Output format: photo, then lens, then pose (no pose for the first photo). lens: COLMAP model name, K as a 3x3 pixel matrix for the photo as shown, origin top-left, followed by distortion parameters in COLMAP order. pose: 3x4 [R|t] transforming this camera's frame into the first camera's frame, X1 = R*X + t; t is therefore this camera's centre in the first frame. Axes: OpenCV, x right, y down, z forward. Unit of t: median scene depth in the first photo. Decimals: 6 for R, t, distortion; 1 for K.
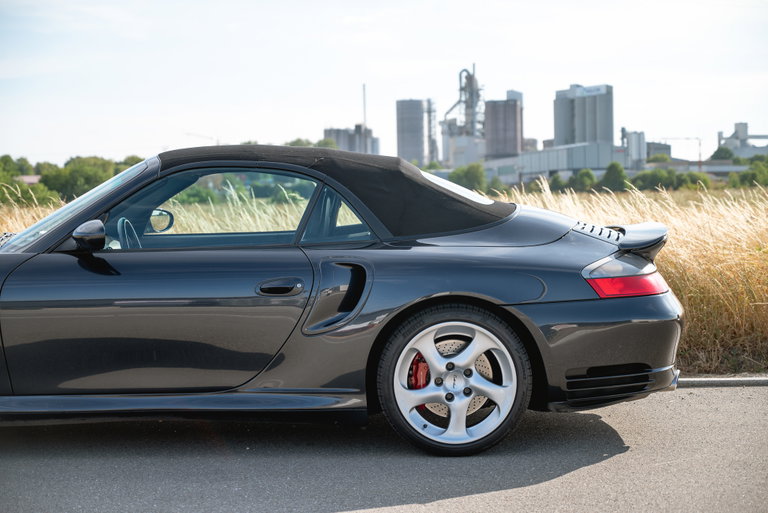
lens RADIAL K [[2163.9, 0, 567.1], [0, 2163.9, 256.6], [0, 0, 1]] dist [0.047647, 0.088718]
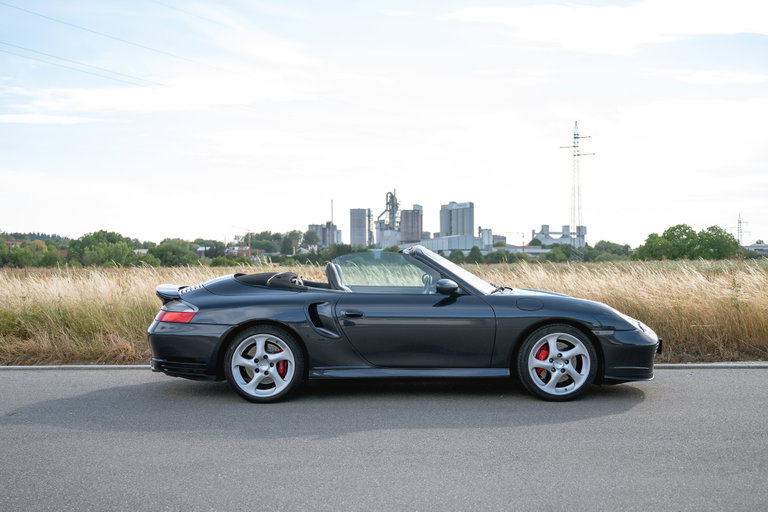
lens RADIAL K [[1346.6, 0, 359.5], [0, 1346.6, 230.3], [0, 0, 1]] dist [0.015767, 0.077939]
pose [[0.997603, 0.015469, 0.067453, -0.145735], [-0.011979, 0.998583, -0.051849, 0.001360], [-0.068160, 0.050916, 0.996374, -0.085349]]
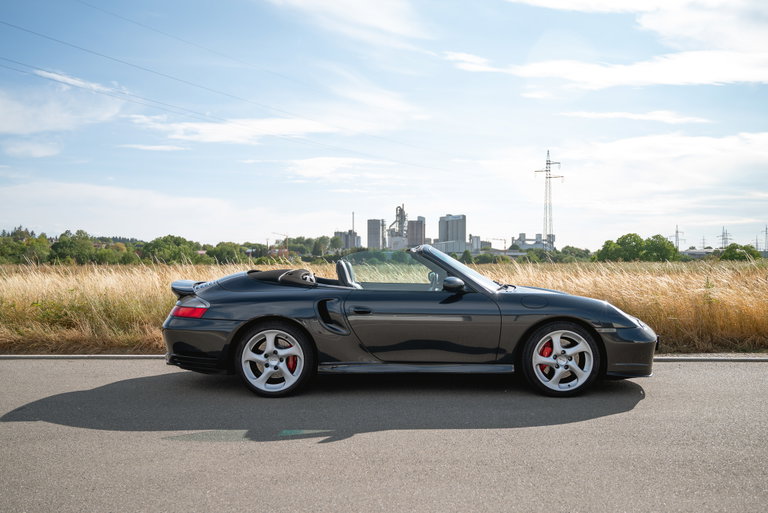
lens RADIAL K [[930.3, 0, 372.6], [0, 930.3, 255.0], [0, 0, 1]] dist [0.004557, 0.005054]
pose [[0.997896, 0.020820, 0.061403, -0.132342], [-0.018591, 0.999155, -0.036653, -0.001596], [-0.062114, 0.035434, 0.997440, 0.056338]]
